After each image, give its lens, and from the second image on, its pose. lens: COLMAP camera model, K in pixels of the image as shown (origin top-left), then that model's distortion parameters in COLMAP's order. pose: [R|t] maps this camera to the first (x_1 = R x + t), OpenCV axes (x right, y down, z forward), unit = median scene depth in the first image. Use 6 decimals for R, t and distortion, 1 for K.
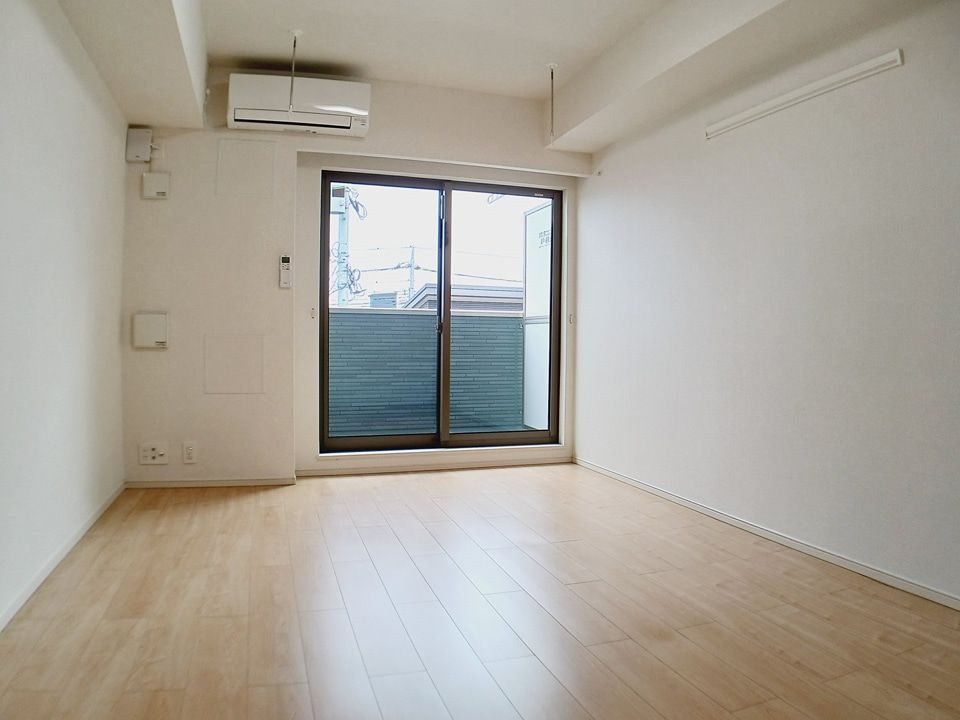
lens RADIAL K [[656.4, 0, 480.0], [0, 656.4, 360.0], [0, 0, 1]] dist [-0.163182, 0.001708]
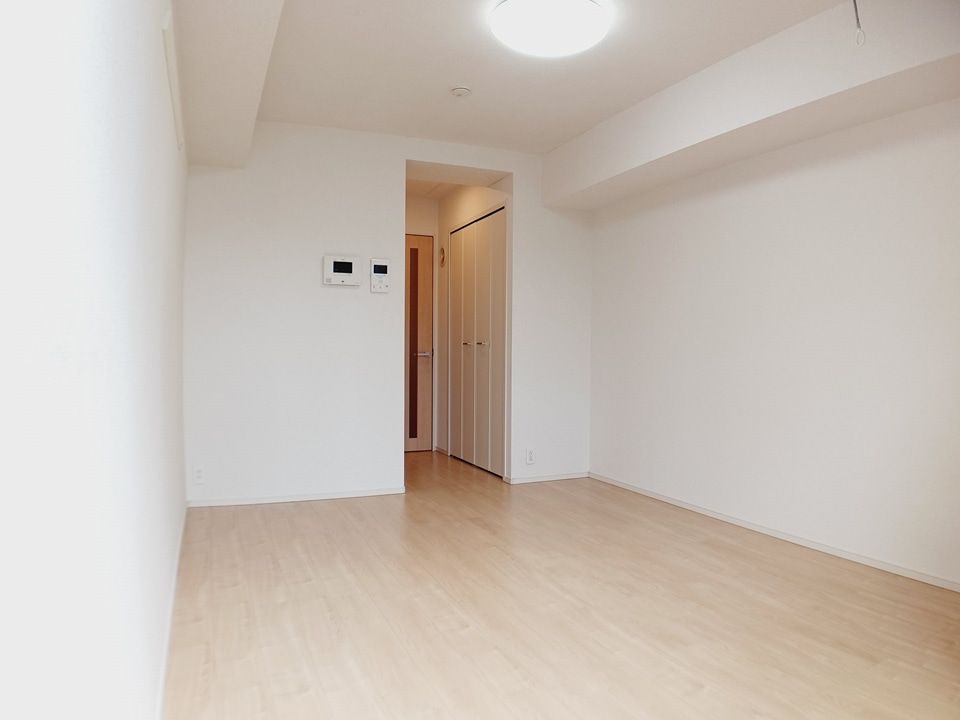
lens RADIAL K [[656.4, 0, 480.0], [0, 656.4, 360.0], [0, 0, 1]] dist [-0.163182, 0.001708]
pose [[-0.996775, -0.018208, -0.078154, 0.127161], [-0.021807, 0.998729, 0.045446, -0.095364], [0.077227, 0.047003, -0.995905, 1.744497]]
